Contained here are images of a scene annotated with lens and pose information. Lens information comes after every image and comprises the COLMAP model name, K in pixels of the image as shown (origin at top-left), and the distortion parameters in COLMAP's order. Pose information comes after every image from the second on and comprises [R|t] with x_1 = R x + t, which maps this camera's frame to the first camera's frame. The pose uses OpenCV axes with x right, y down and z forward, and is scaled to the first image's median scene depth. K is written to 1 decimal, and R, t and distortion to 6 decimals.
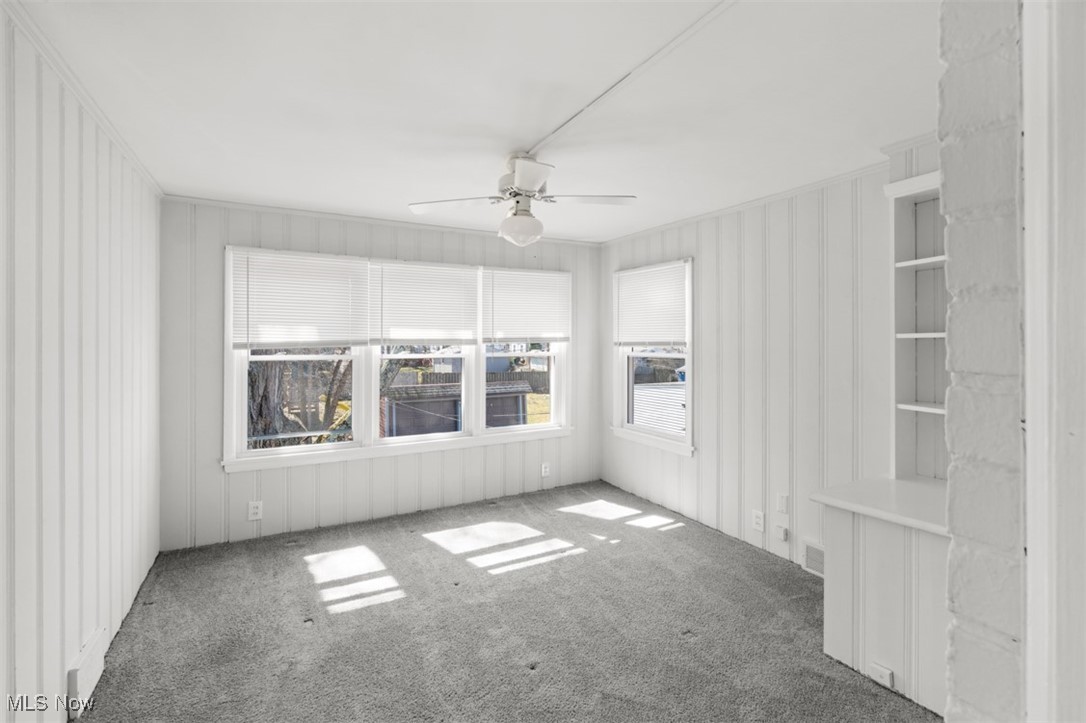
lens RADIAL K [[490.9, 0, 540.4], [0, 490.9, 345.6], [0, 0, 1]] dist [0.000040, 0.000376]
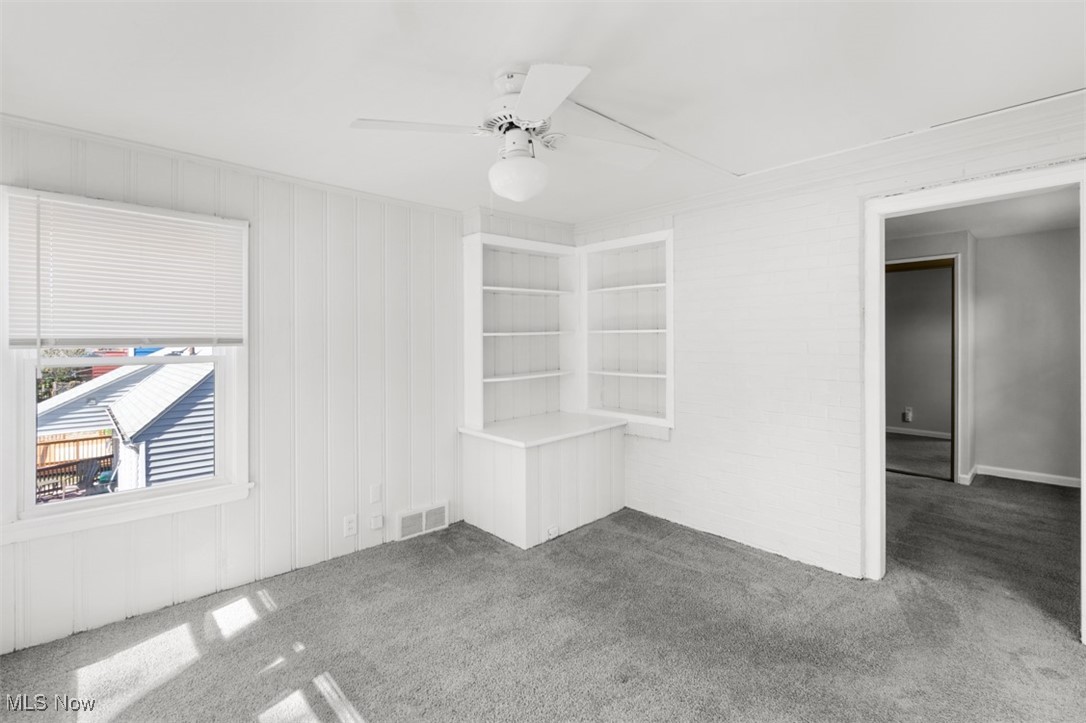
lens RADIAL K [[490.9, 0, 540.4], [0, 490.9, 345.6], [0, 0, 1]] dist [0.000040, 0.000376]
pose [[-0.236202, -0.020795, 0.971481, -0.520373], [0.003904, 0.999743, 0.022349, -0.011054], [-0.971696, 0.009071, -0.236060, 0.801022]]
